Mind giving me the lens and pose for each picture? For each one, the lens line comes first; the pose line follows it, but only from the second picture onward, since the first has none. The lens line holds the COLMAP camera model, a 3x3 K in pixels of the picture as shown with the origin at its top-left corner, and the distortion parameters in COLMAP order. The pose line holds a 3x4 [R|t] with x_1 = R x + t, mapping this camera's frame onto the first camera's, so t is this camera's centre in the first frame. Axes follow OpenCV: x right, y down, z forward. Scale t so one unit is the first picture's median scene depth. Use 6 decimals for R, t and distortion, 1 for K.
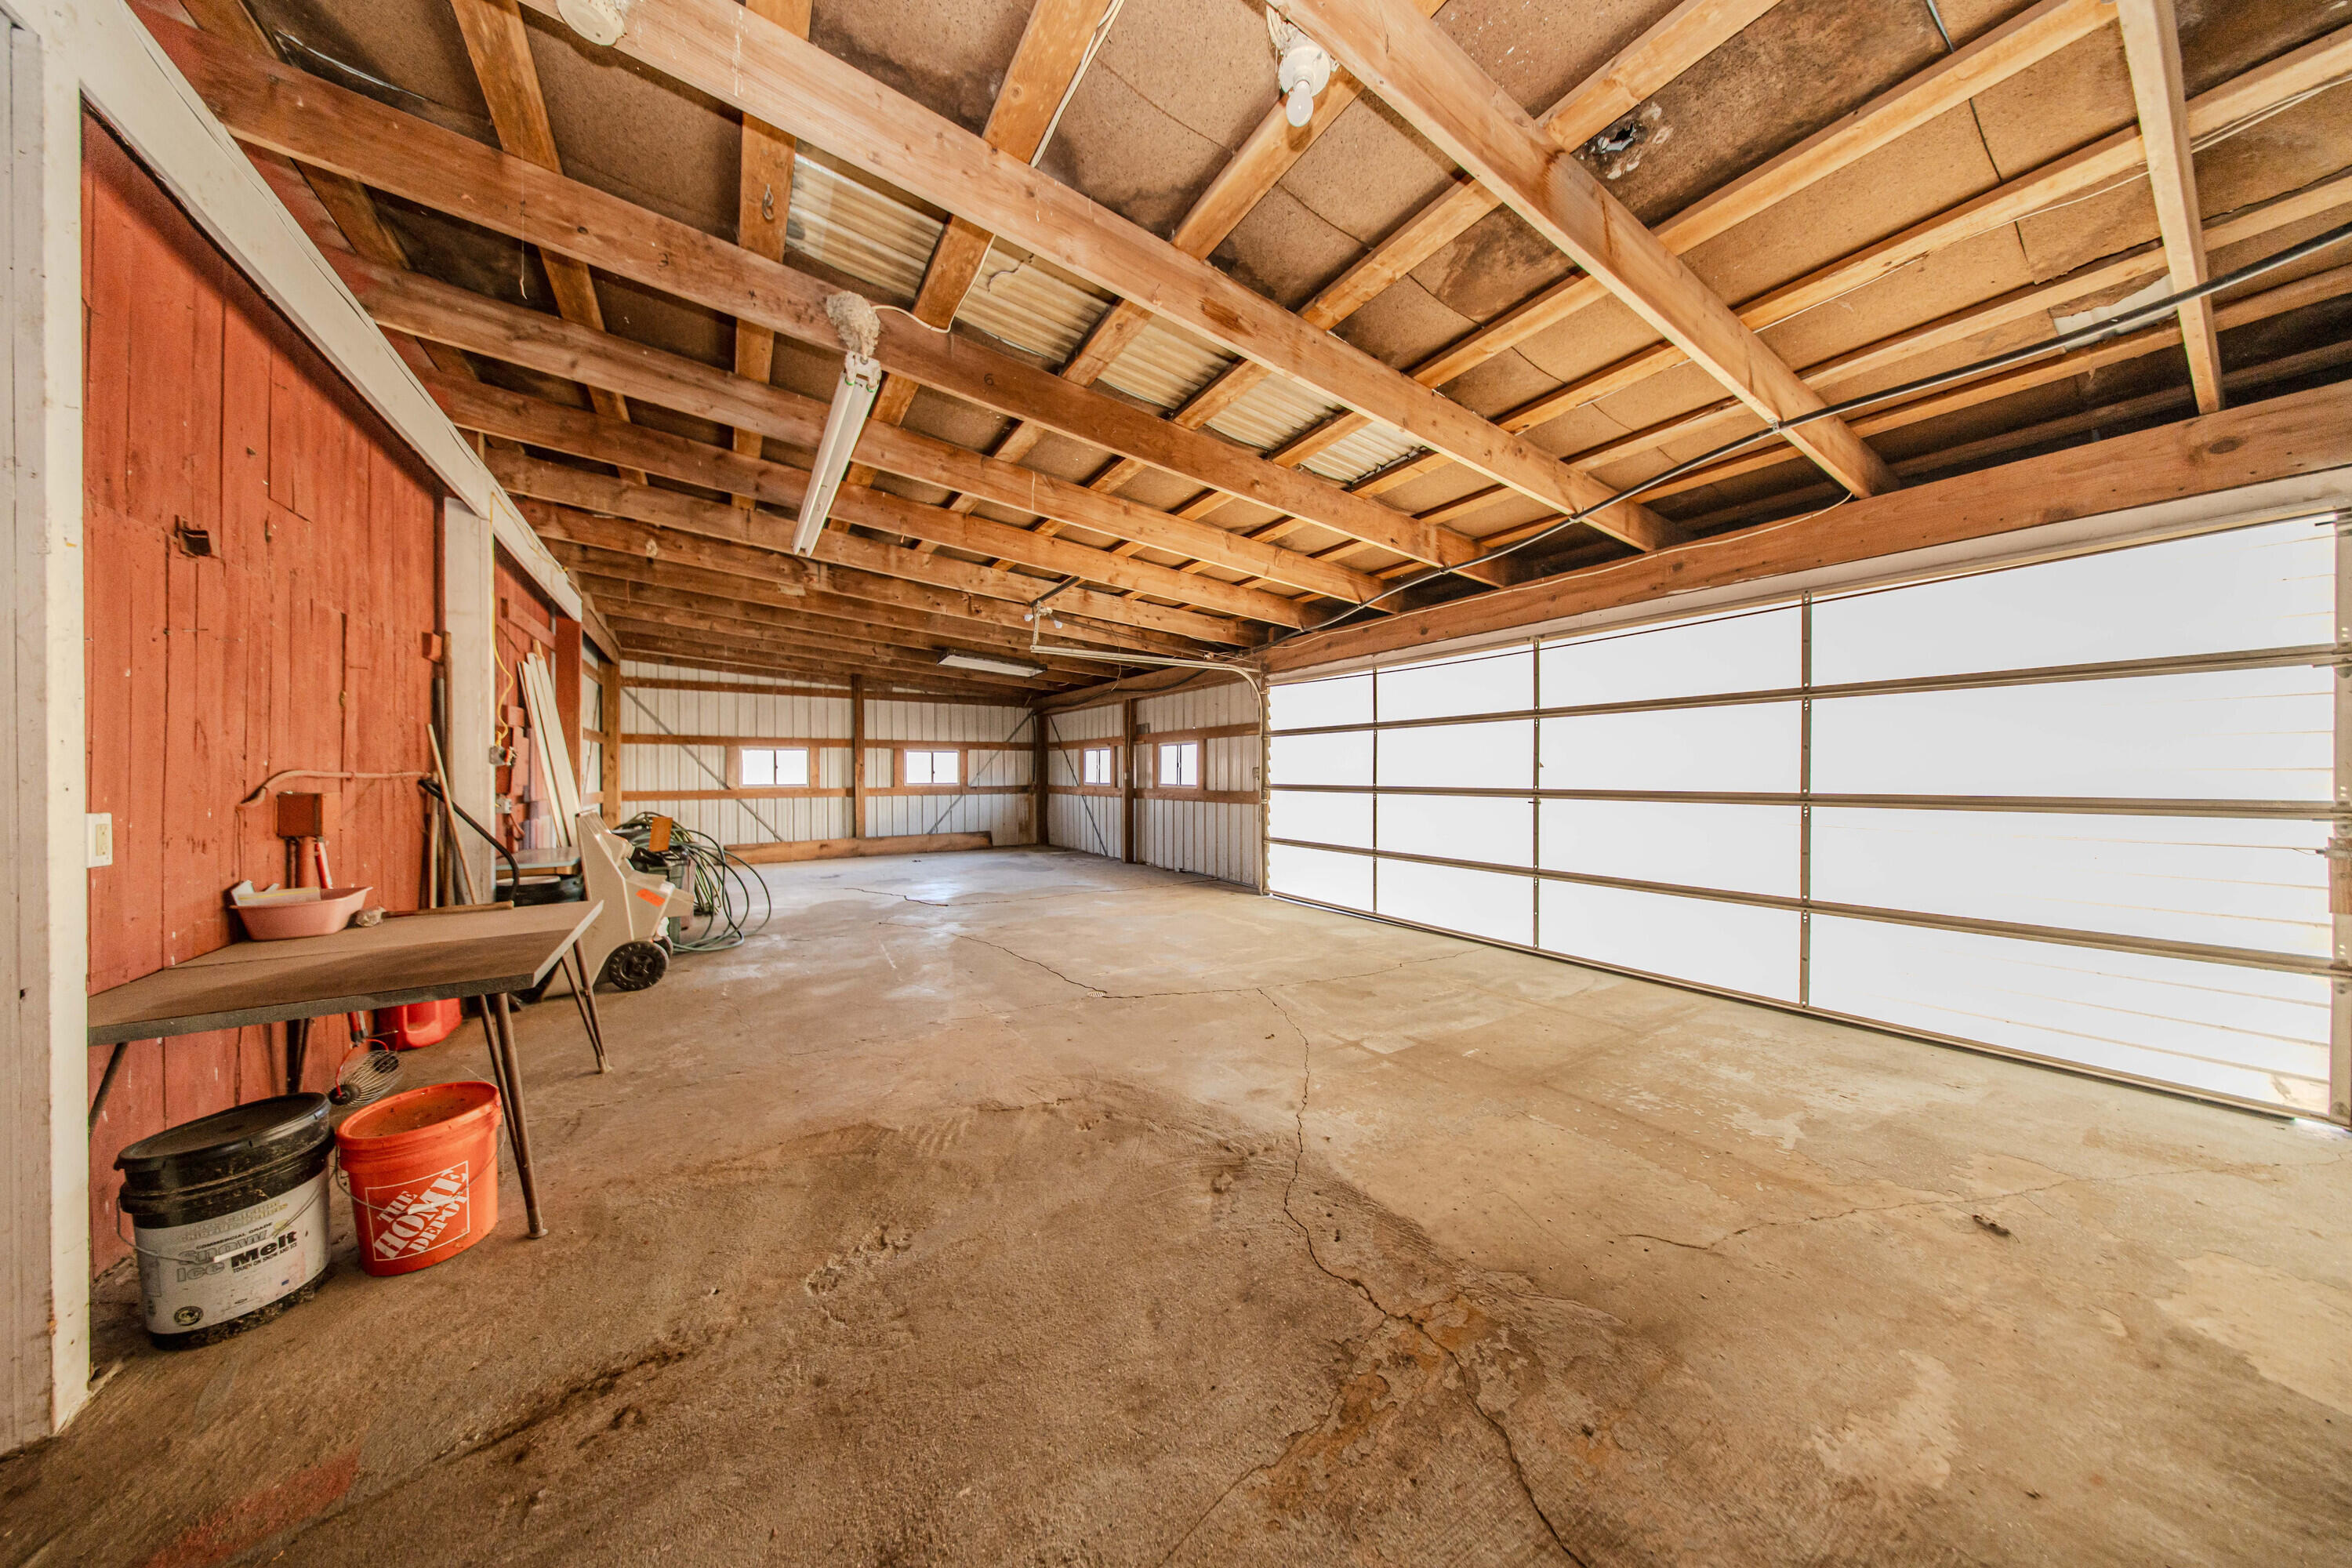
lens RADIAL K [[755.1, 0, 1171.5], [0, 755.1, 776.1], [0, 0, 1]] dist [-0.001286, -0.000077]
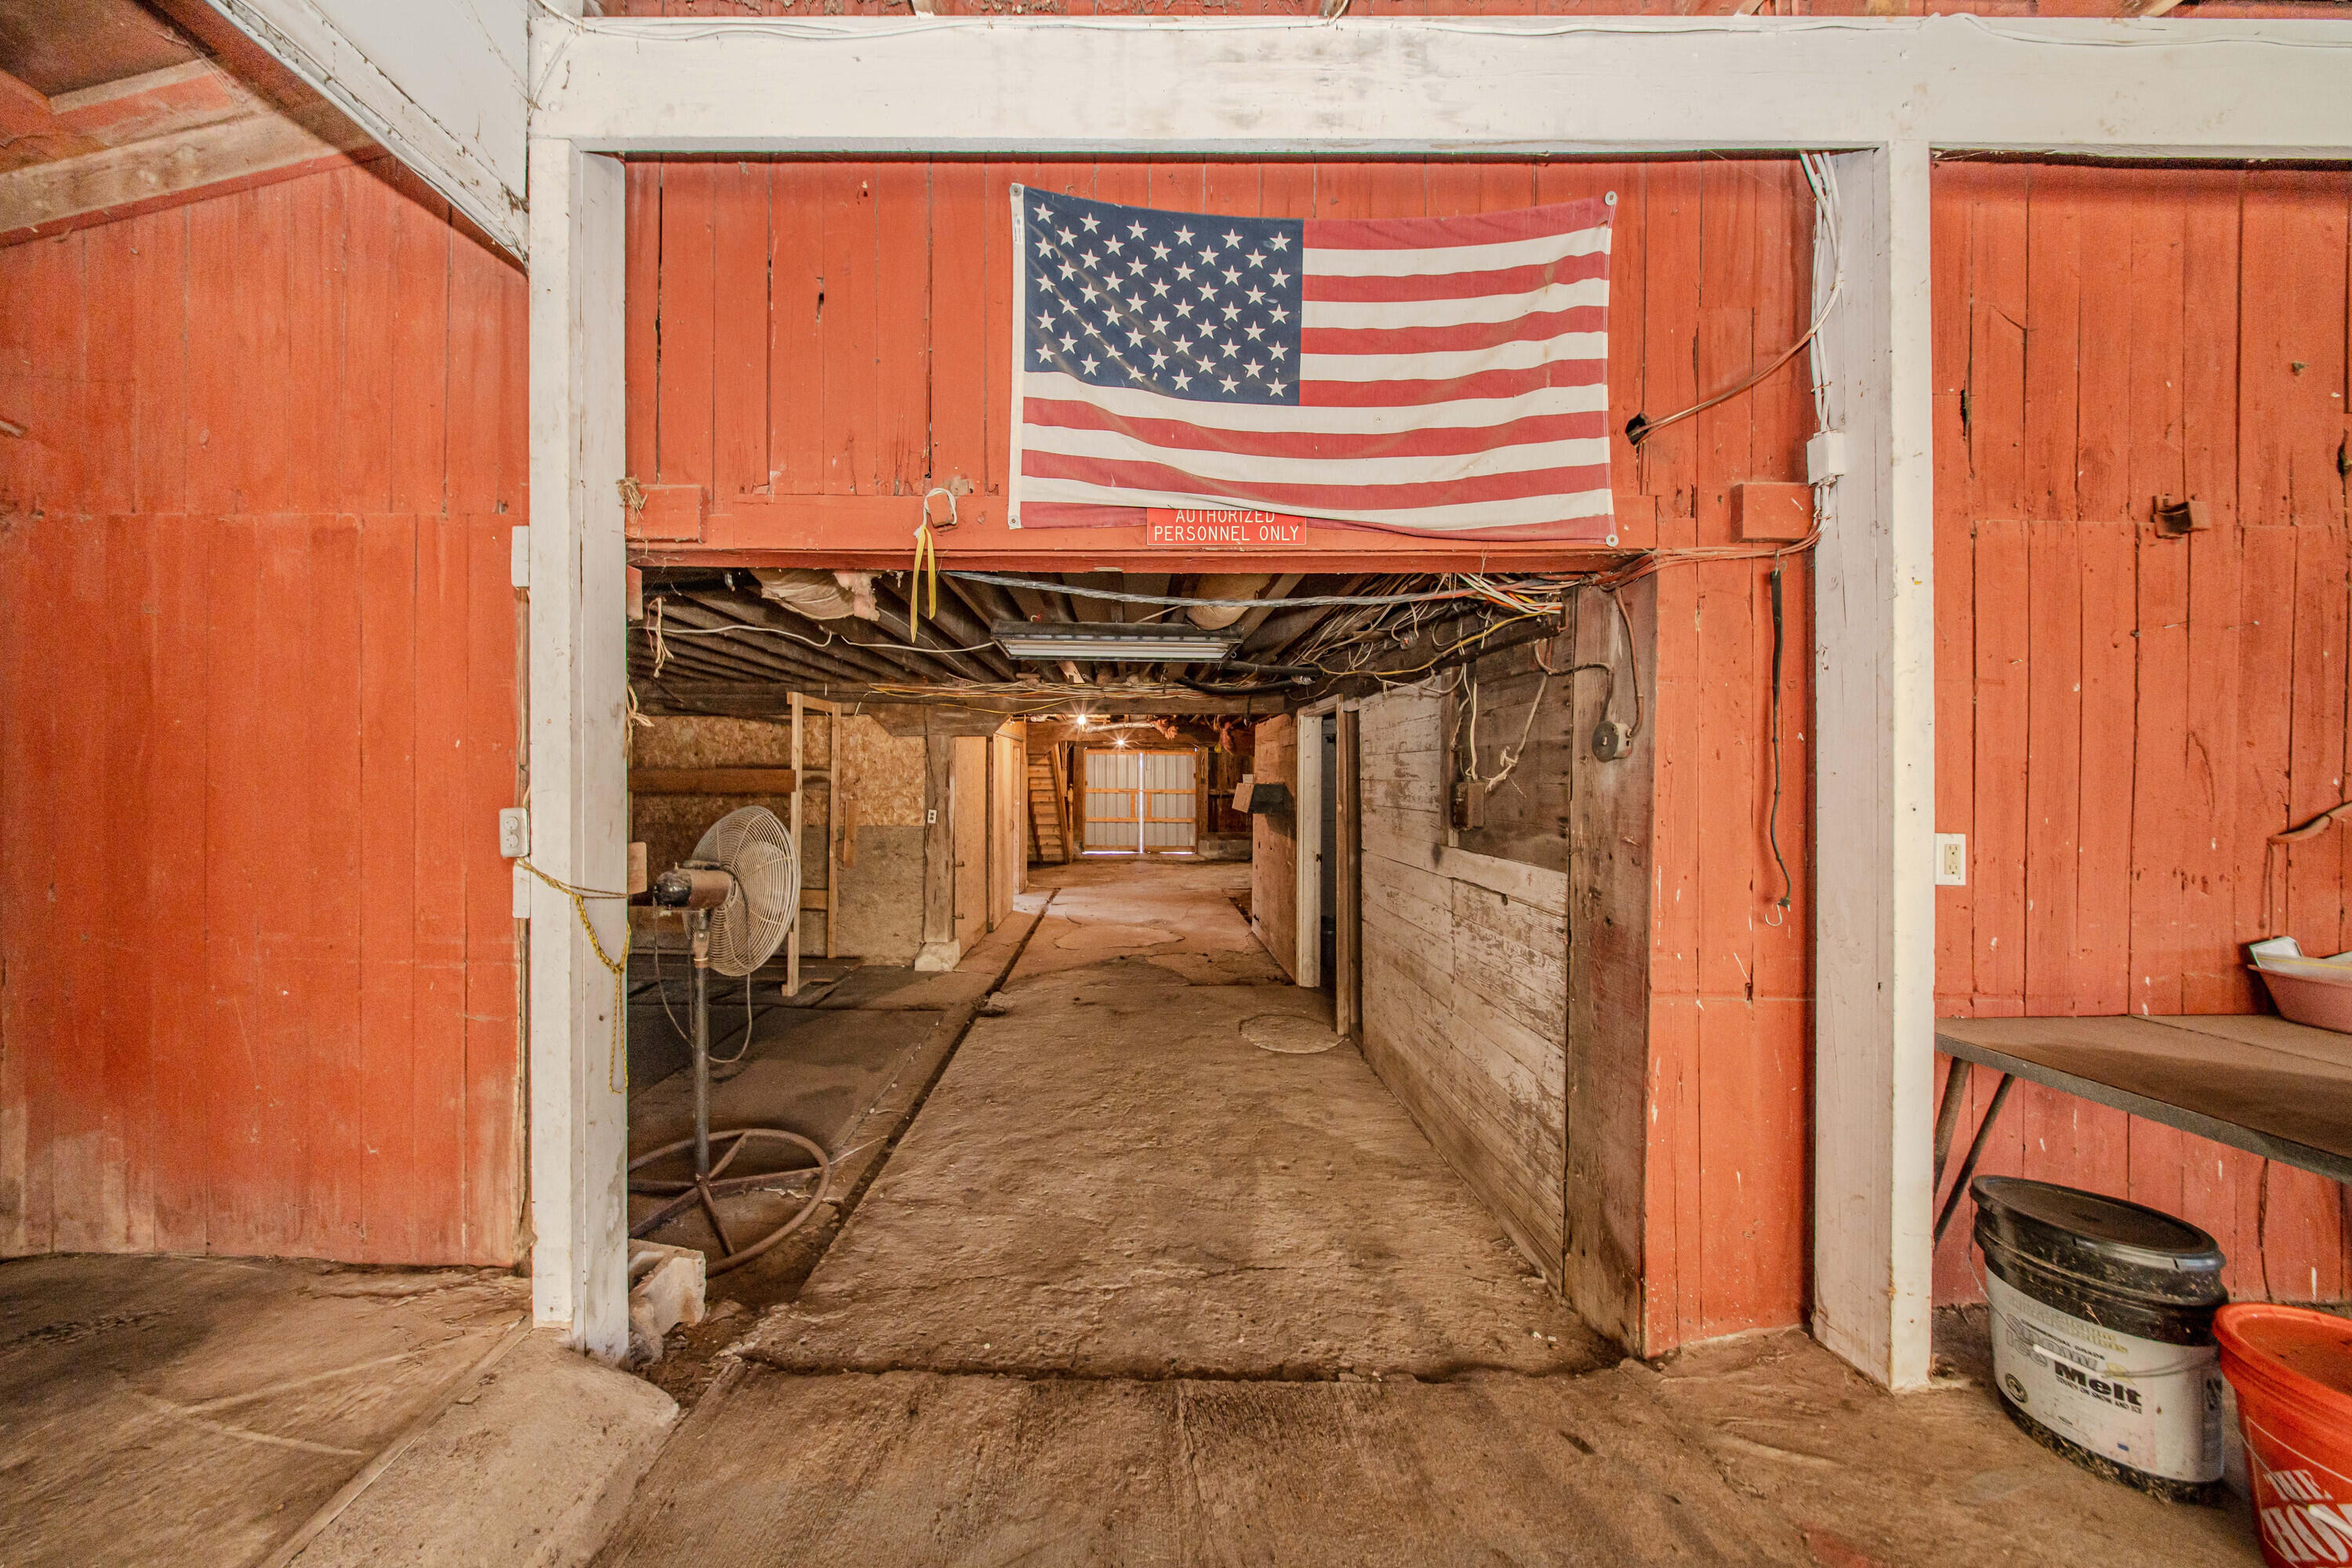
lens RADIAL K [[755.1, 0, 1171.5], [0, 755.1, 776.1], [0, 0, 1]] dist [-0.001286, -0.000077]
pose [[-0.551918, 0.000407, -0.833898, 0.024103], [-0.006790, 0.999965, 0.004982, -0.024216], [0.833871, 0.008412, -0.551896, 0.596786]]
